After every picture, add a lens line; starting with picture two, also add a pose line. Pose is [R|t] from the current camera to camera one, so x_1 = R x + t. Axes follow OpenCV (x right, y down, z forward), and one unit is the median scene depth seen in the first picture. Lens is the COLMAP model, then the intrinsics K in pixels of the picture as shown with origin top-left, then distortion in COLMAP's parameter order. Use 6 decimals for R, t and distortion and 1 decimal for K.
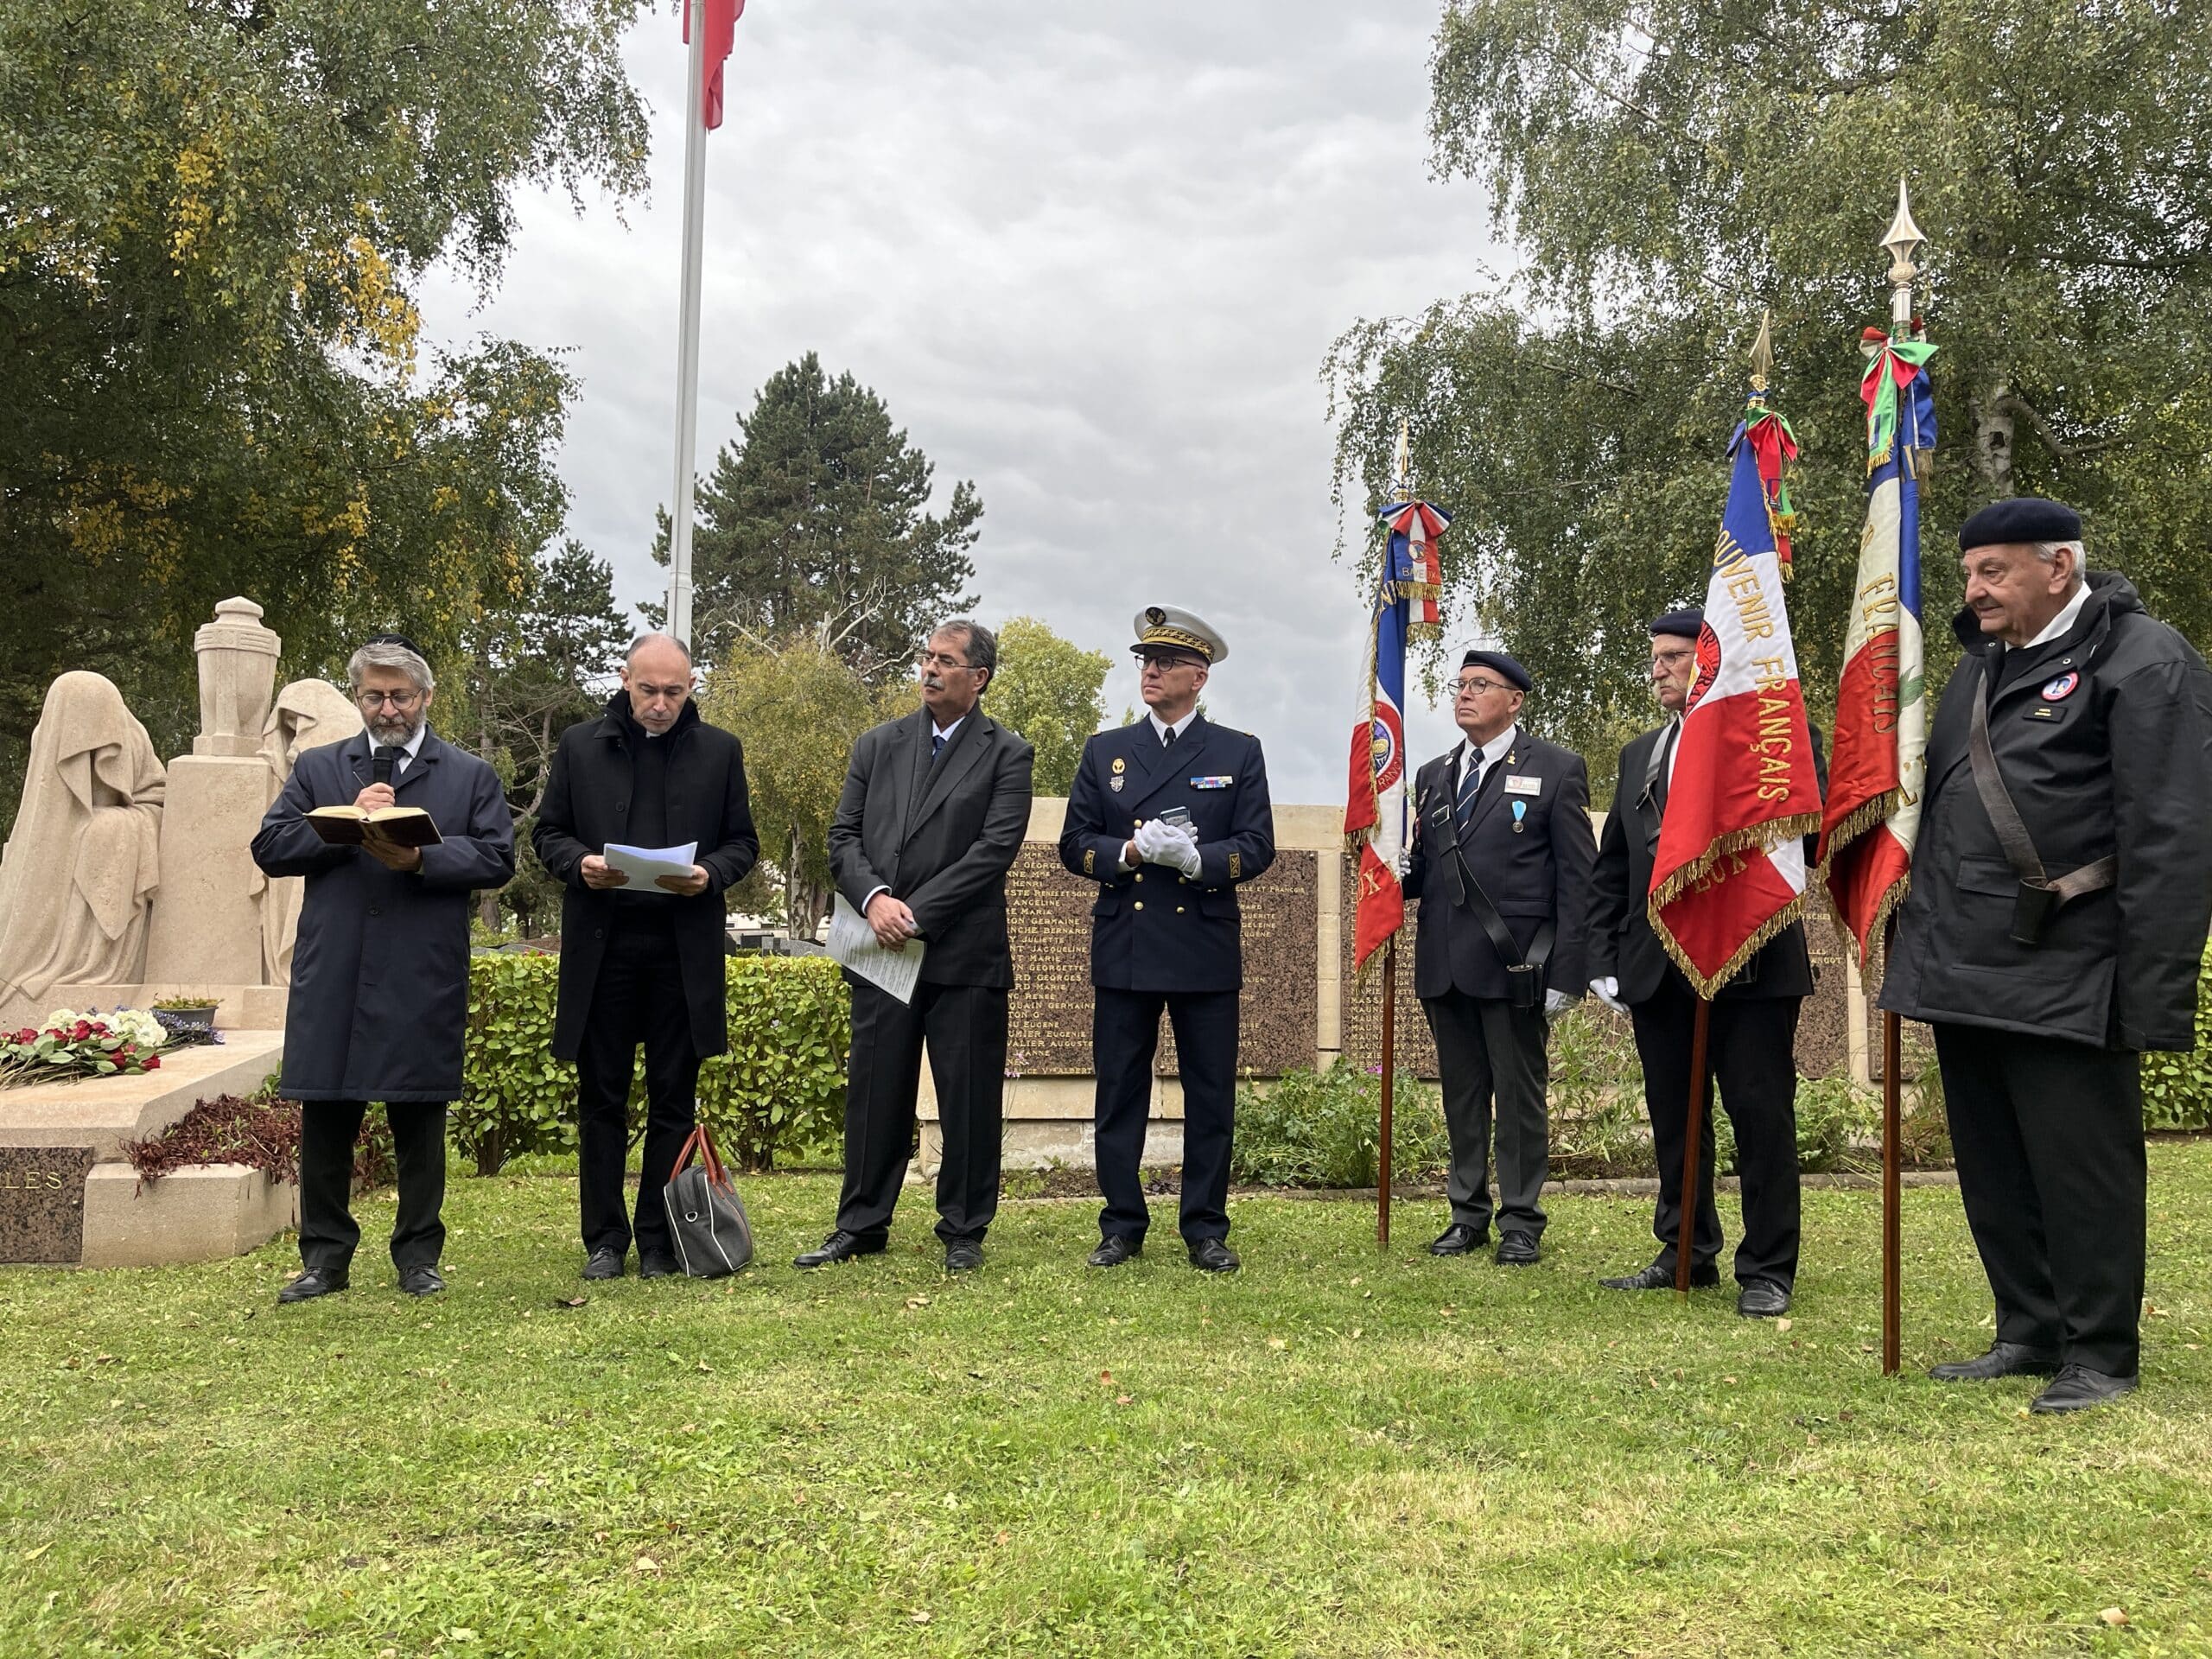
lens RADIAL K [[1710.4, 0, 1111.5], [0, 1710.4, 834.7], [0, 0, 1]] dist [0.066744, -0.098878]
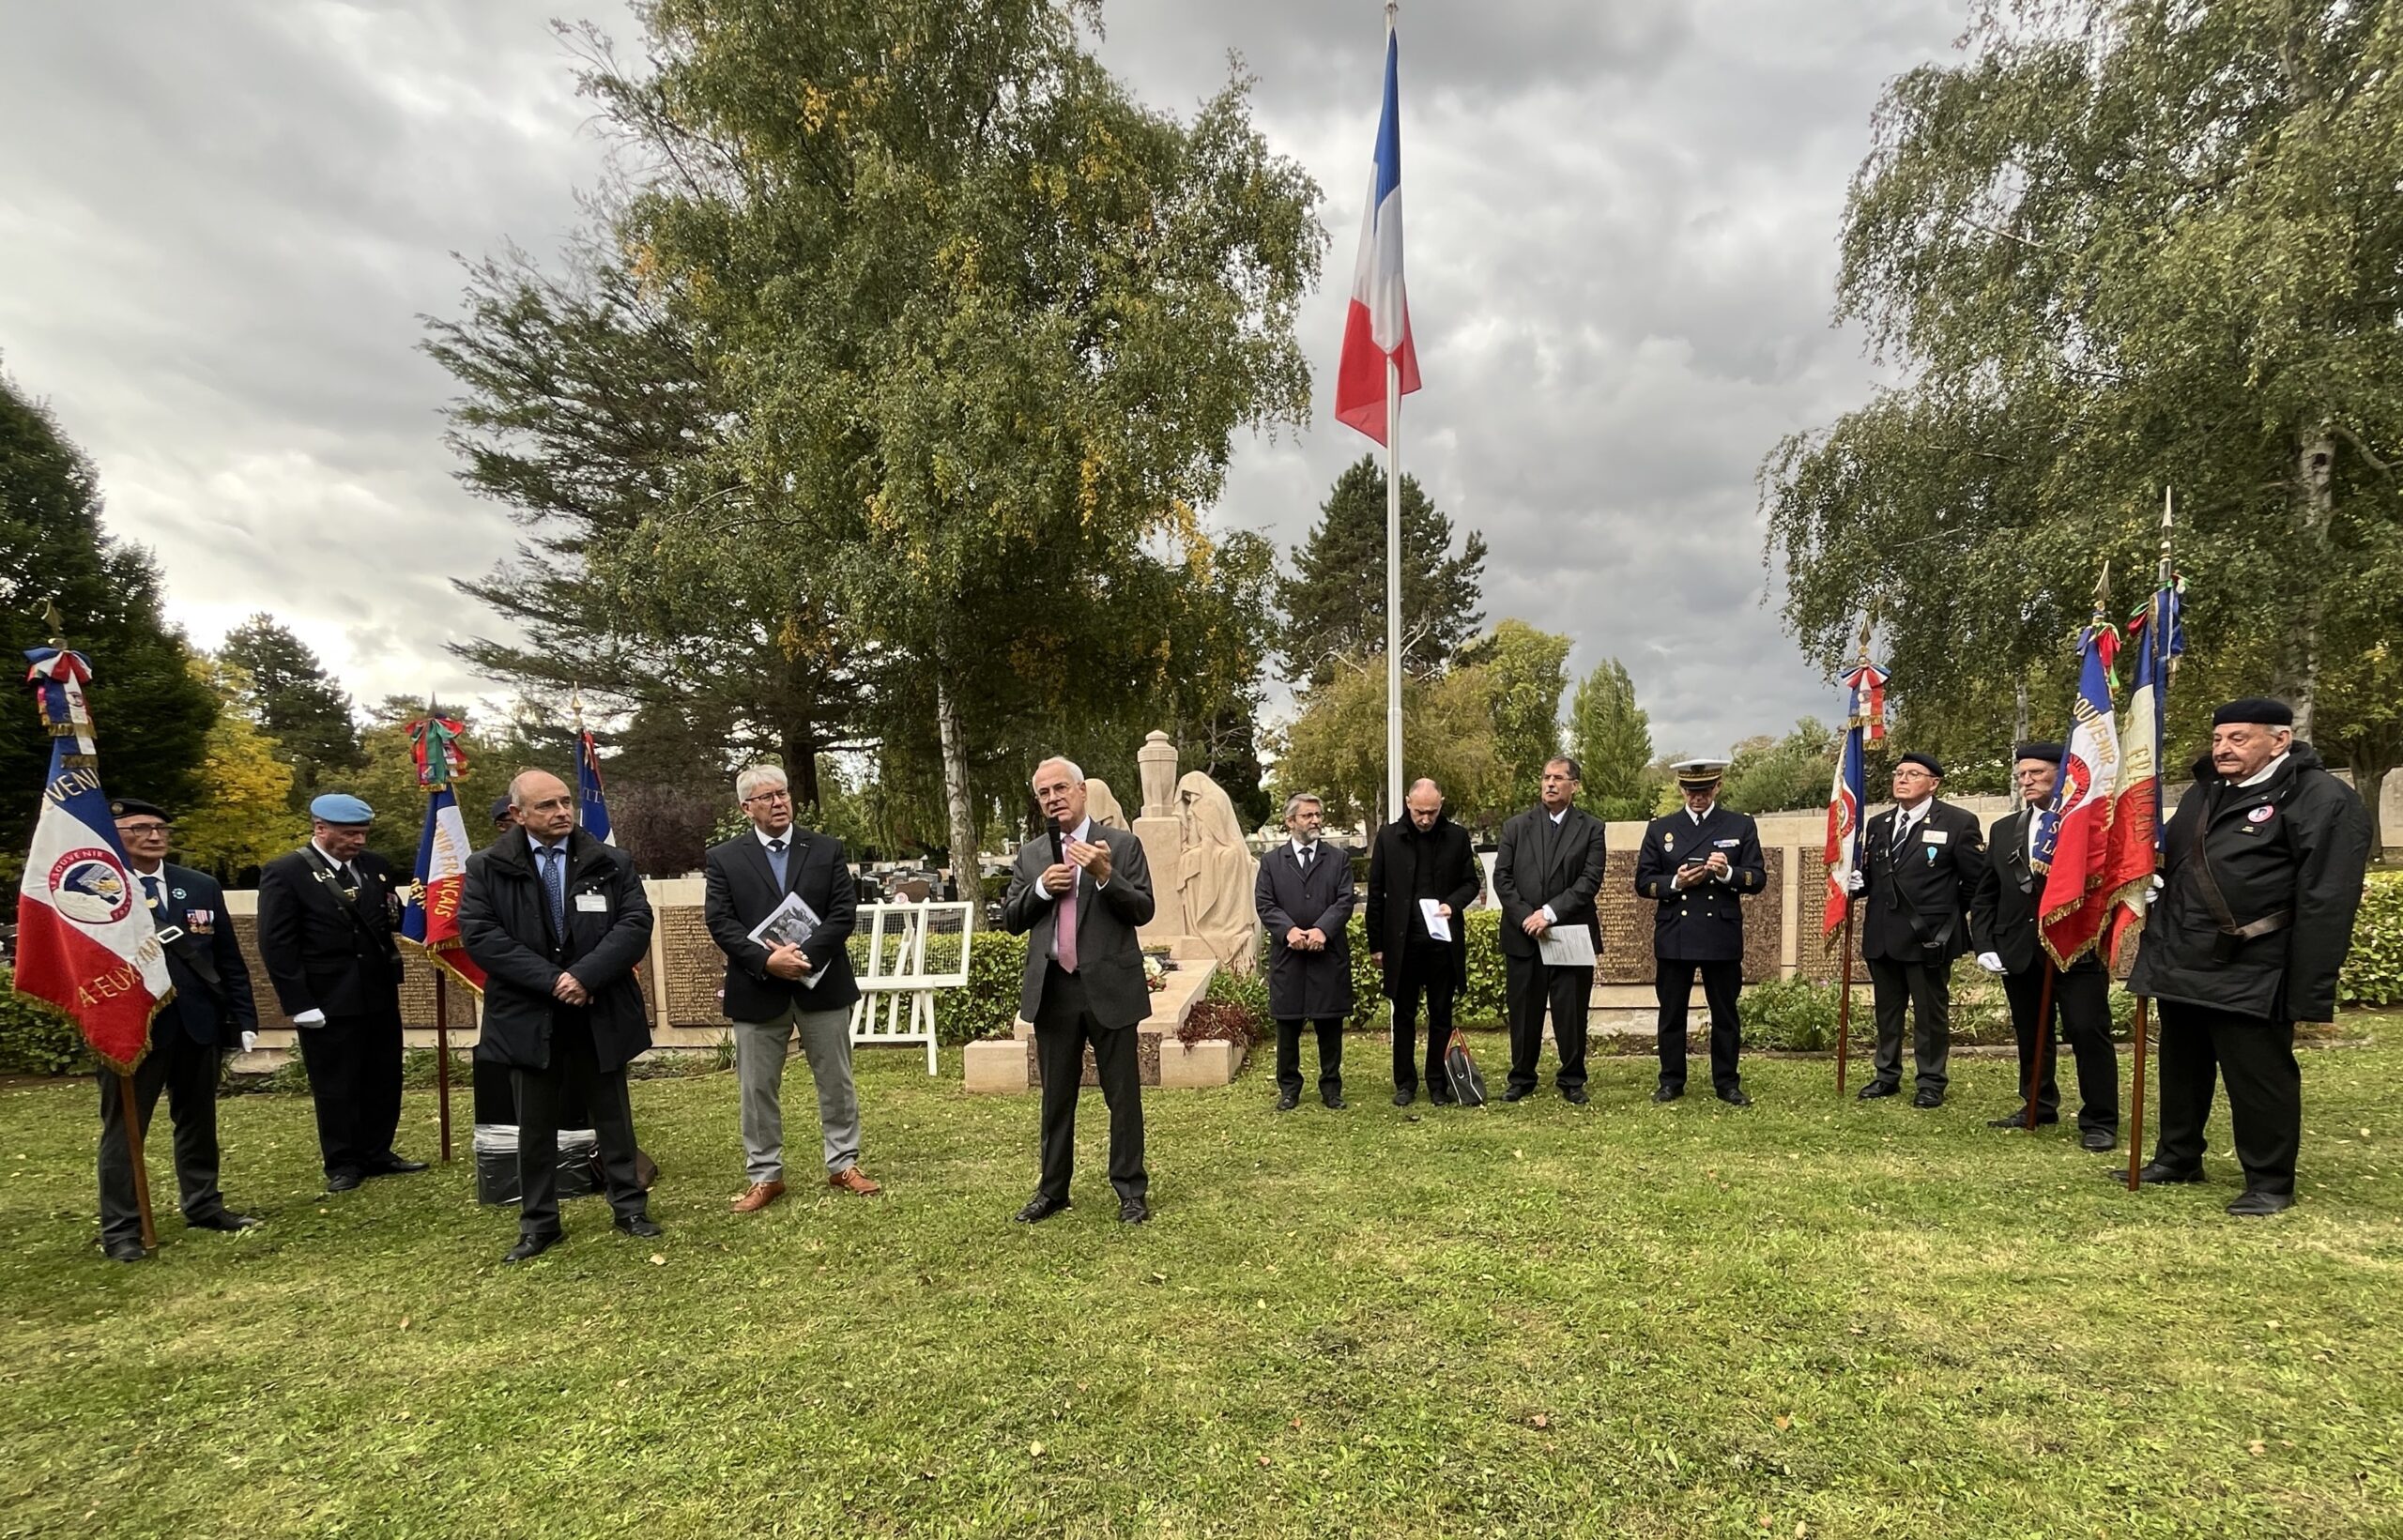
lens RADIAL K [[1124.4, 0, 1241.7], [0, 1124.4, 942.0], [0, 0, 1]] dist [-0.004023, 0.001896]
pose [[0.959788, -0.013178, -0.280415, -0.076395], [0.057046, 0.987211, 0.148860, -0.090014], [0.274867, -0.158870, 0.948266, -0.182286]]
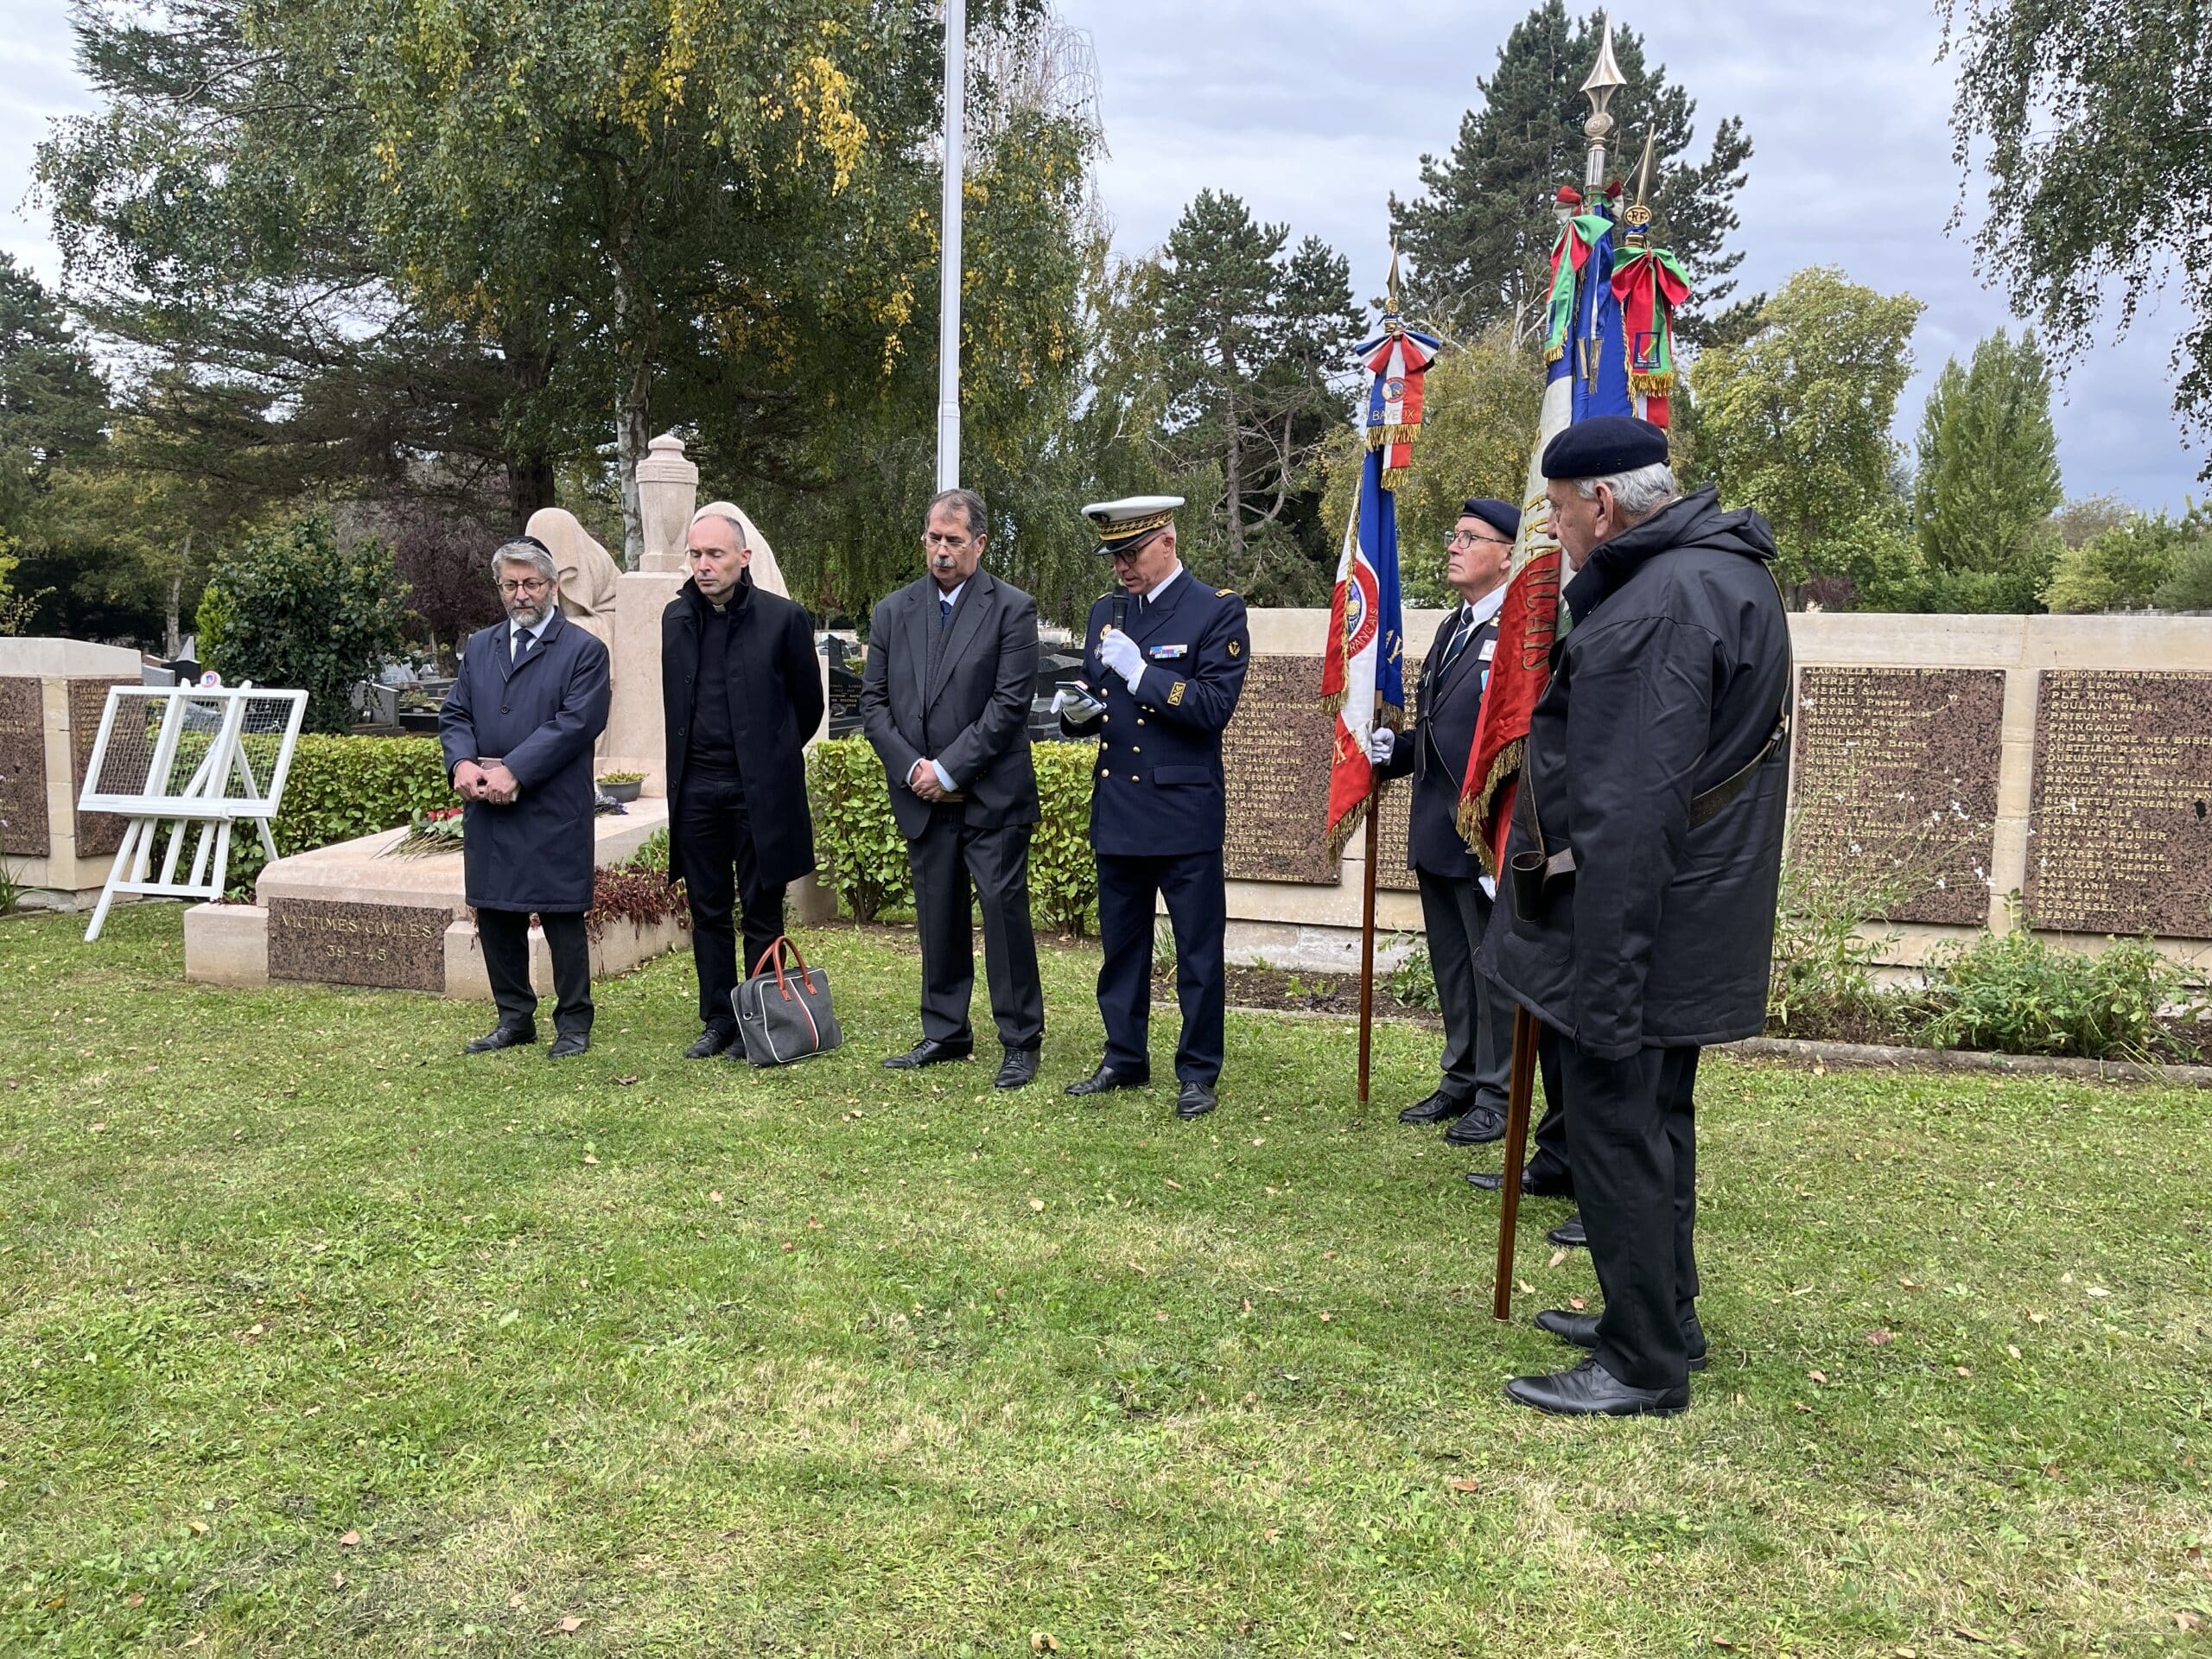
lens RADIAL K [[1710.4, 0, 1093.8], [0, 1710.4, 832.4], [0, 0, 1]] dist [0.066744, -0.098878]
pose [[0.889948, 0.055603, -0.452660, 0.324669], [0.028315, 0.983889, 0.176526, -0.070816], [0.455182, -0.169916, 0.874035, 0.048146]]
